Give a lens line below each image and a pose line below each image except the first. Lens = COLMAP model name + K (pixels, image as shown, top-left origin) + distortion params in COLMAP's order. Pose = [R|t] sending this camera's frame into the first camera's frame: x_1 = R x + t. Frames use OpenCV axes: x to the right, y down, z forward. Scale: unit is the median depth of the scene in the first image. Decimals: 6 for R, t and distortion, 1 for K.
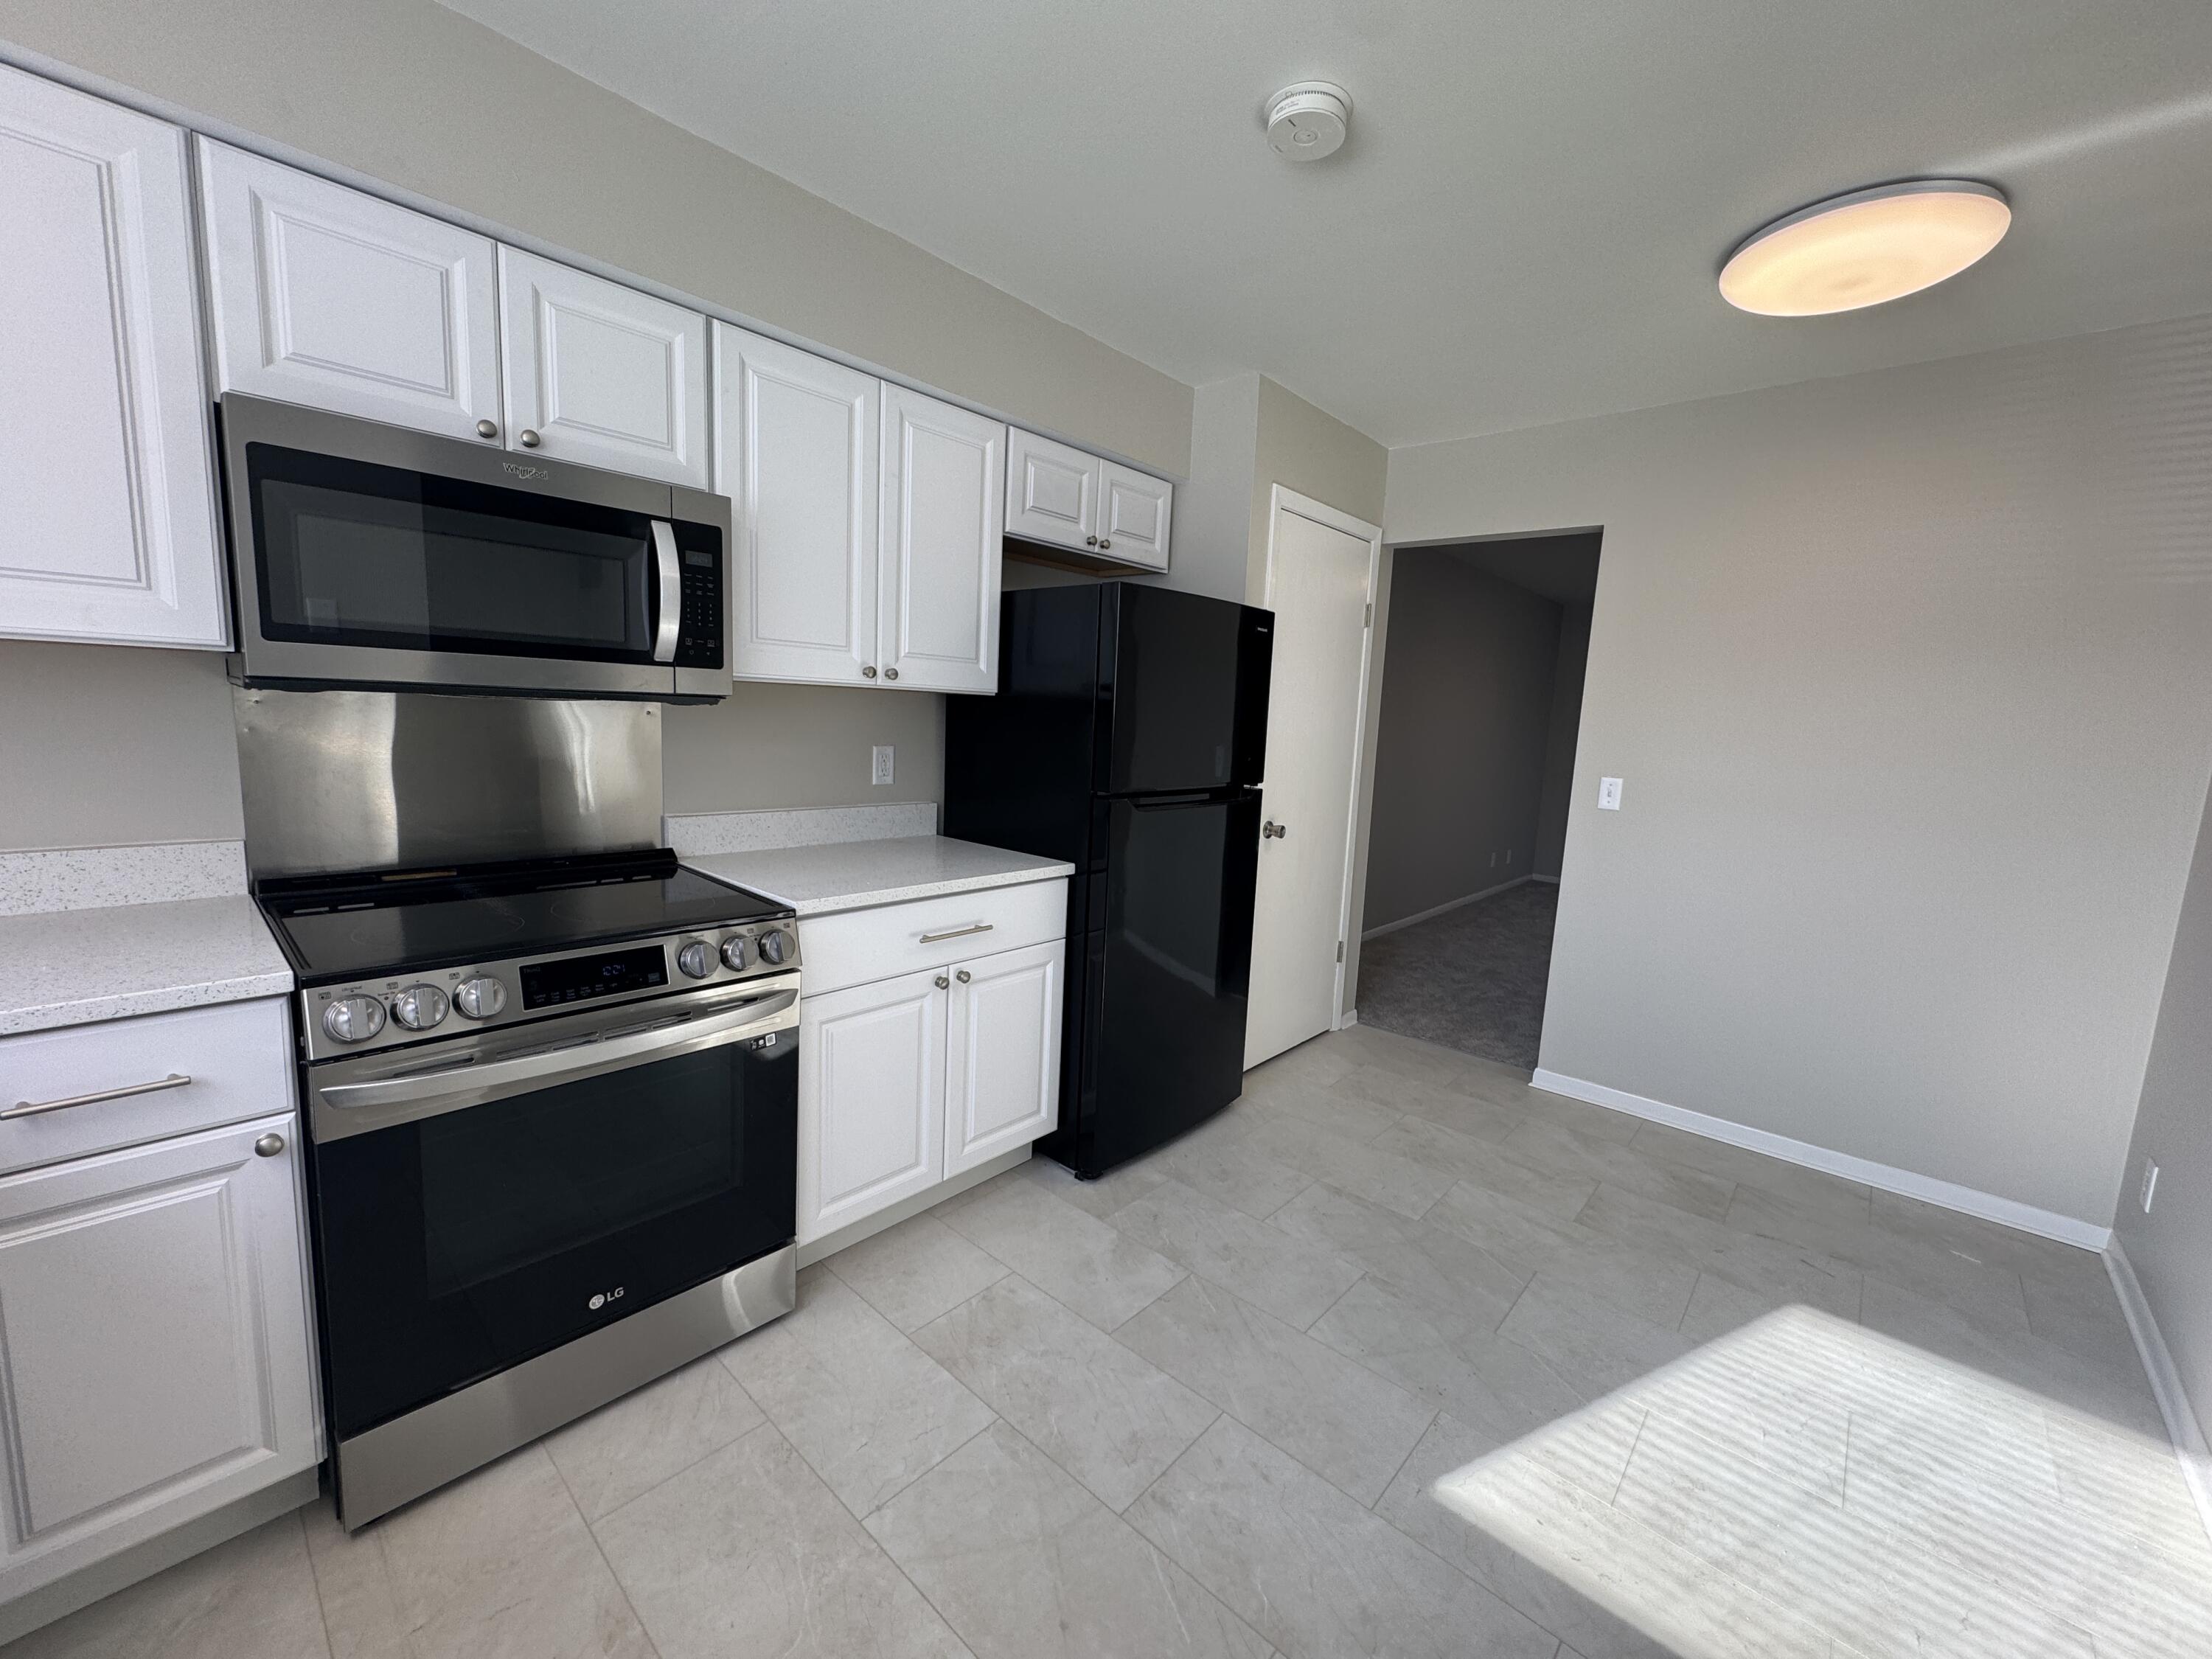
lens RADIAL K [[879.0, 0, 1105.7], [0, 879.0, 823.5], [0, 0, 1]] dist [-0.000304, 0.000316]
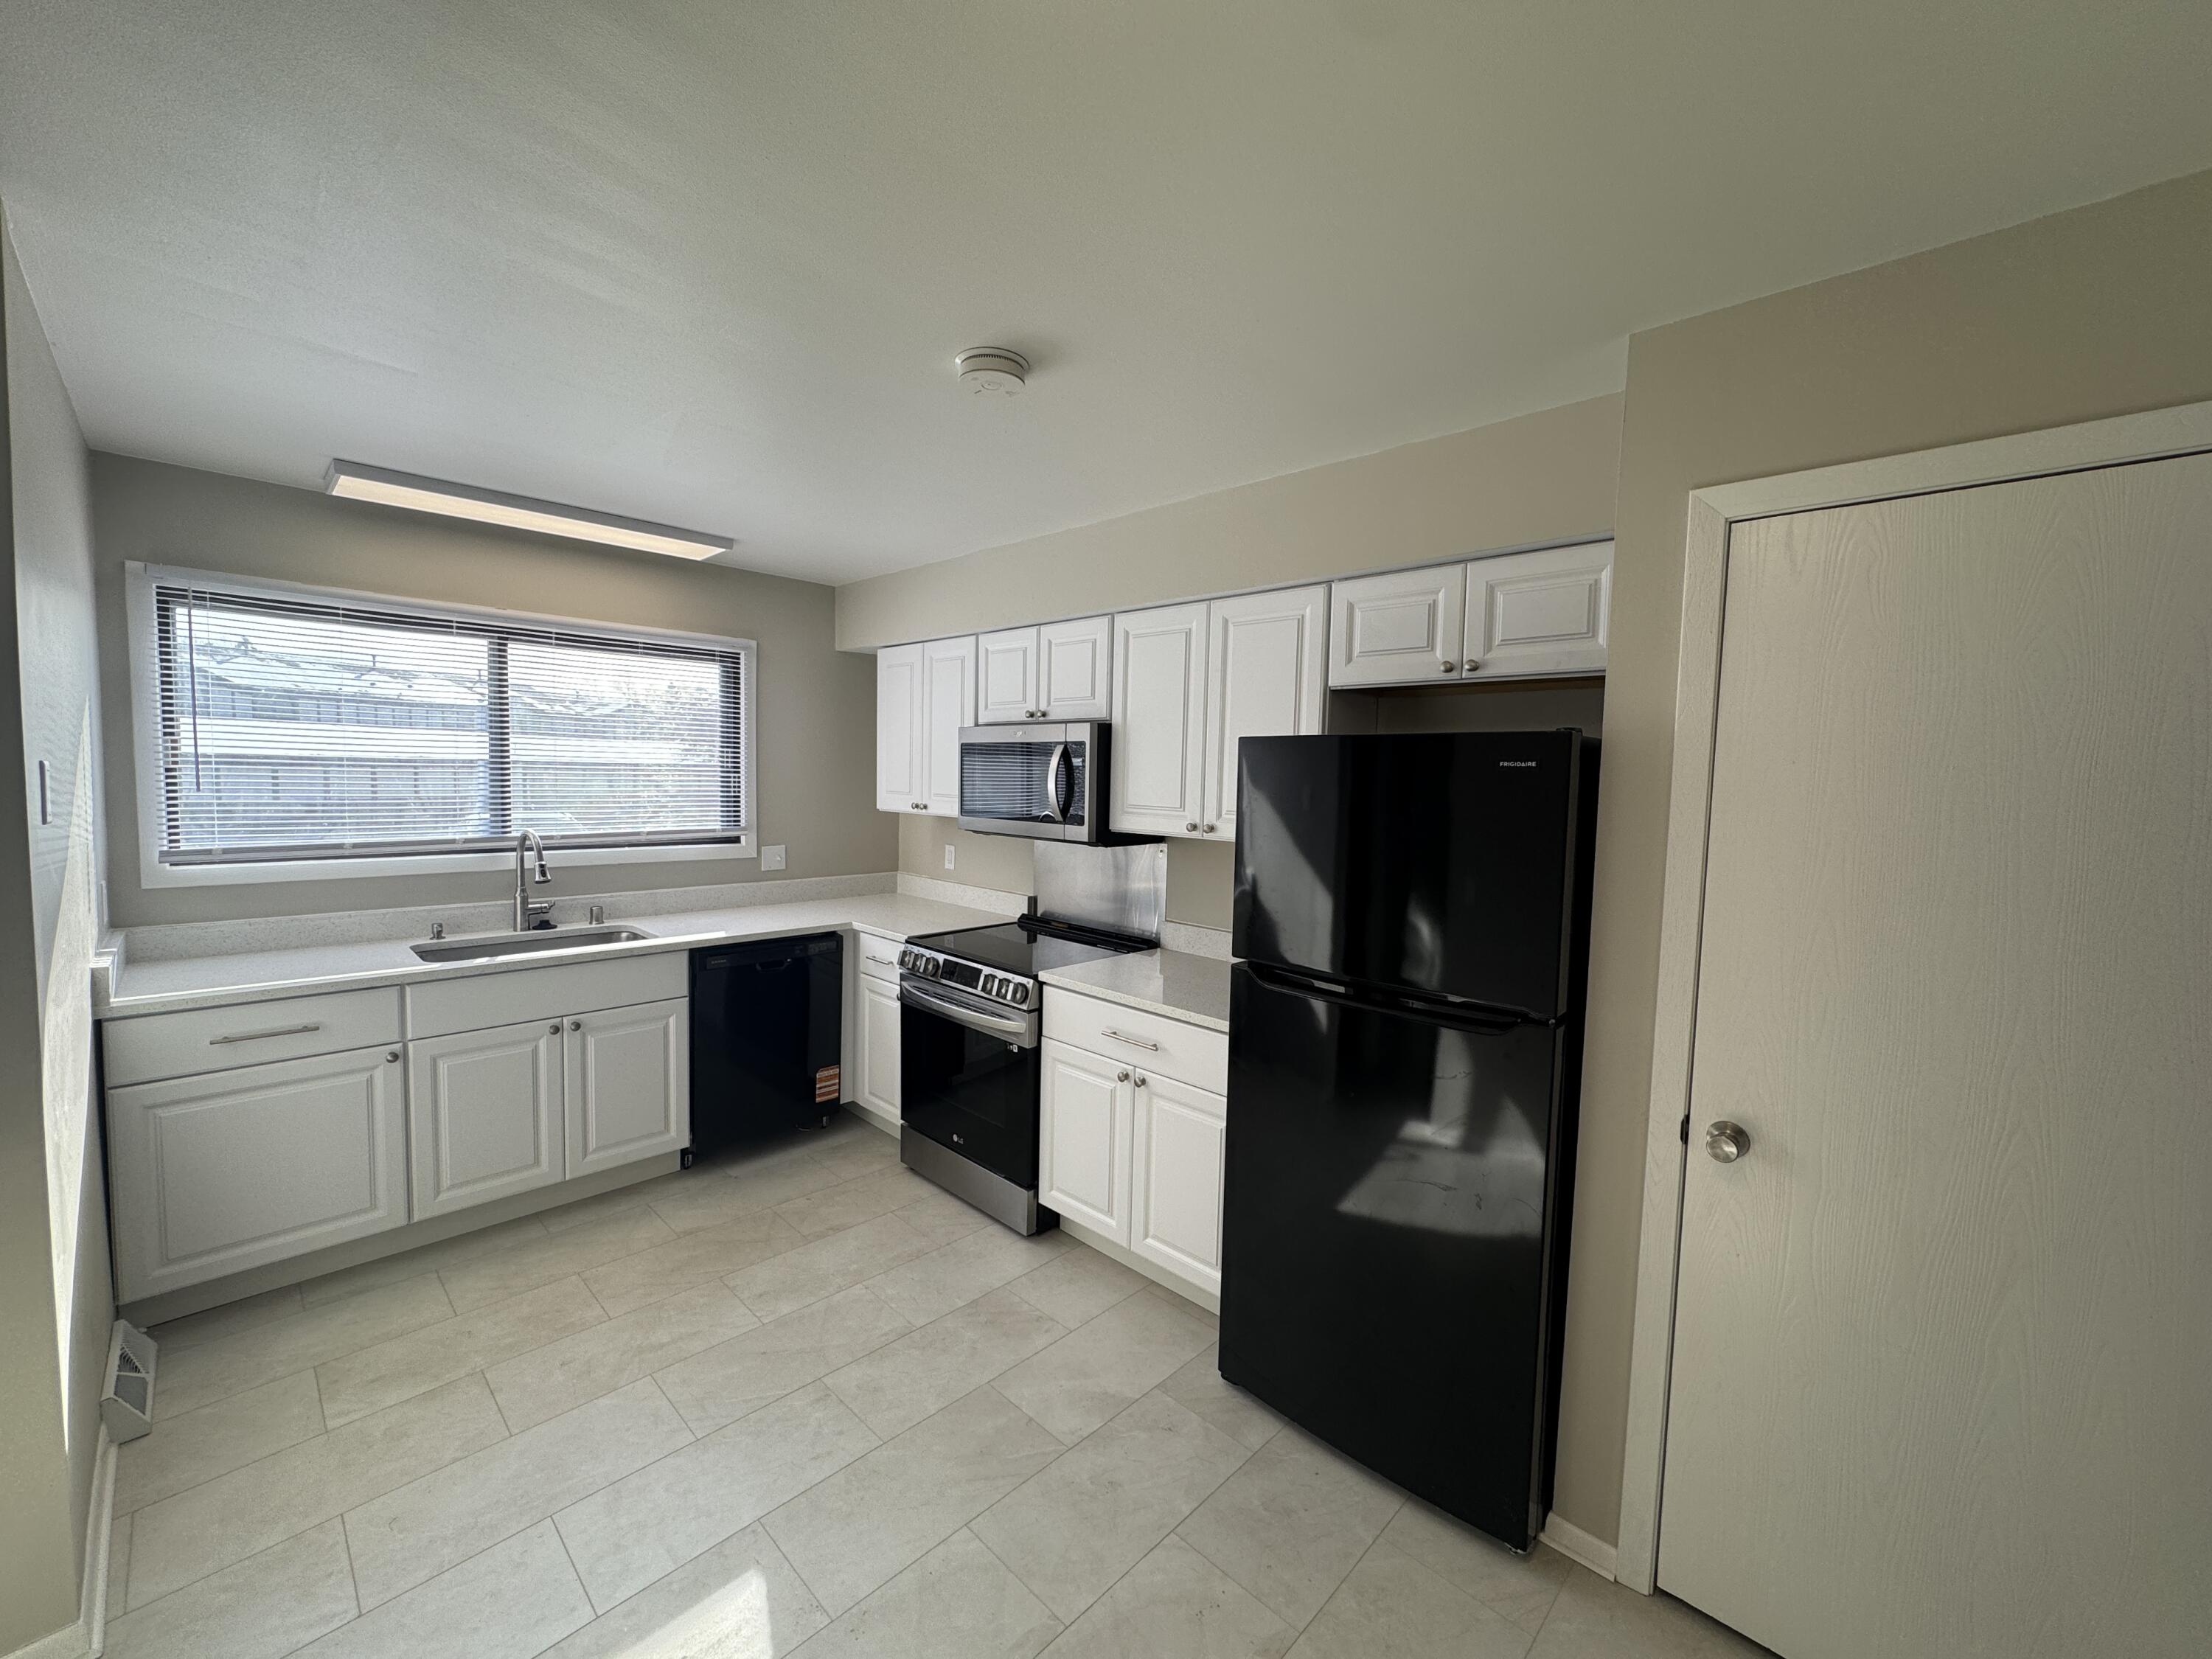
lens RADIAL K [[879.0, 0, 1105.2], [0, 879.0, 832.1], [0, 0, 1]] dist [-0.000304, 0.000316]
pose [[-0.028545, 0.022639, -0.999336, 1.009811], [-0.155879, 0.987412, 0.026821, -0.182185], [0.987364, 0.156541, -0.024657, 0.922388]]
